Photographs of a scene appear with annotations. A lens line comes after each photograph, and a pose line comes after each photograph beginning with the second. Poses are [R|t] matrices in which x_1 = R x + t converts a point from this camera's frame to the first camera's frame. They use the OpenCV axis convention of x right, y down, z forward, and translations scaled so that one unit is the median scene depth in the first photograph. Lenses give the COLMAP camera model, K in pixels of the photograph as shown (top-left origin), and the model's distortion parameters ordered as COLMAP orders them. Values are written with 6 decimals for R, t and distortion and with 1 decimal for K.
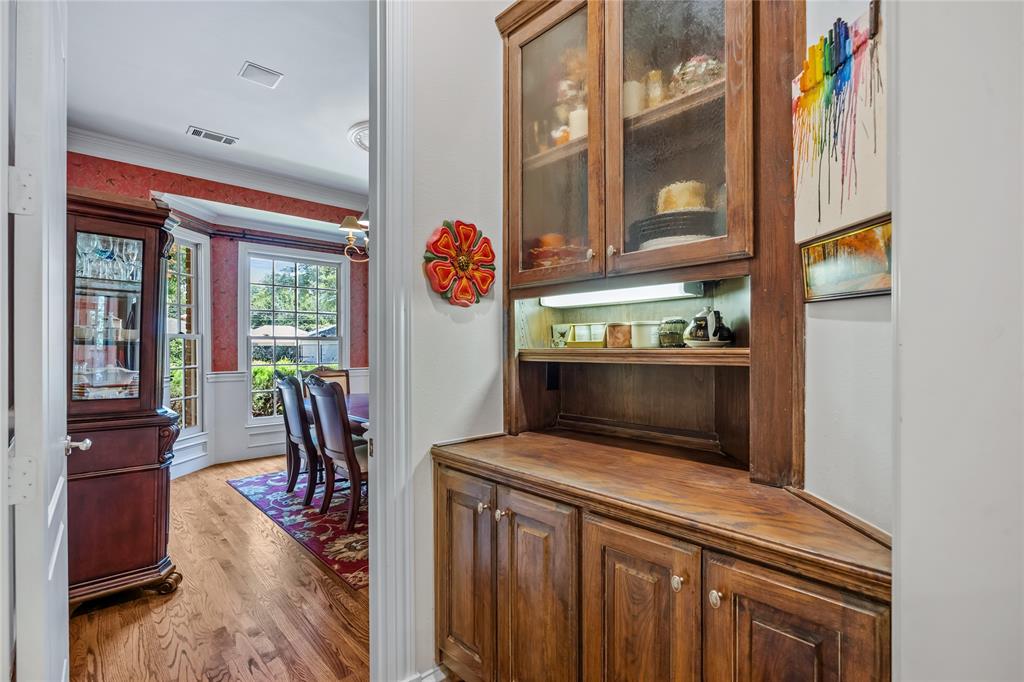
lens RADIAL K [[476.2, 0, 514.8], [0, 476.2, 348.4], [0, 0, 1]] dist [-0.031017, 0.000656]
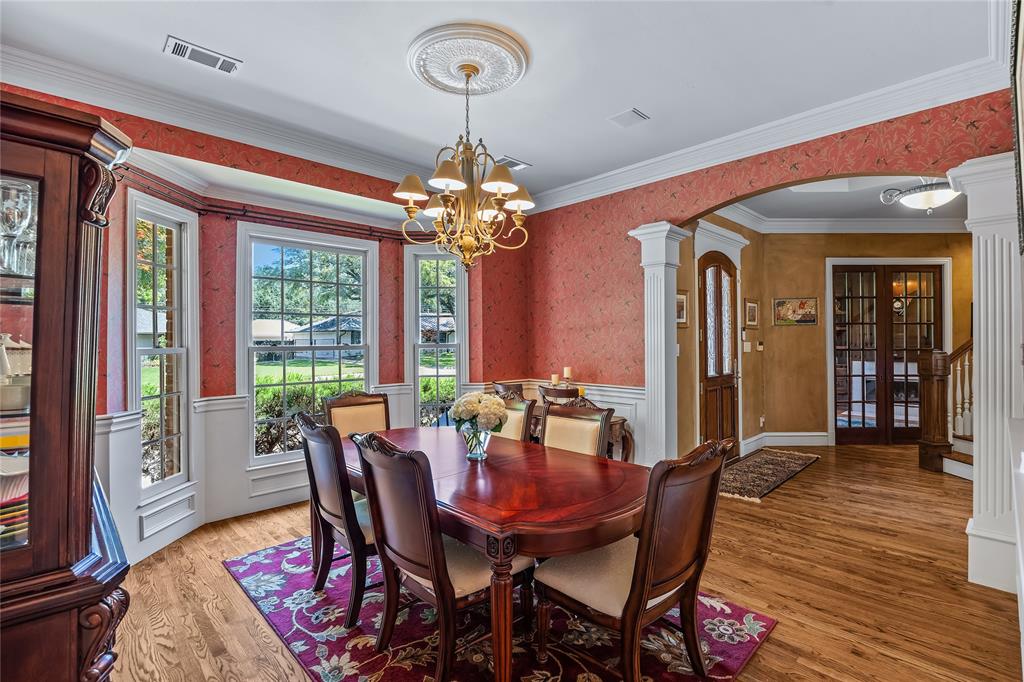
lens RADIAL K [[476.2, 0, 510.1], [0, 476.2, 335.6], [0, 0, 1]] dist [-0.031017, 0.000656]
pose [[0.999967, -0.003894, 0.007160, -0.196875], [0.003971, 0.999934, -0.010797, -0.043700], [-0.007118, 0.010825, 0.999916, 0.310075]]
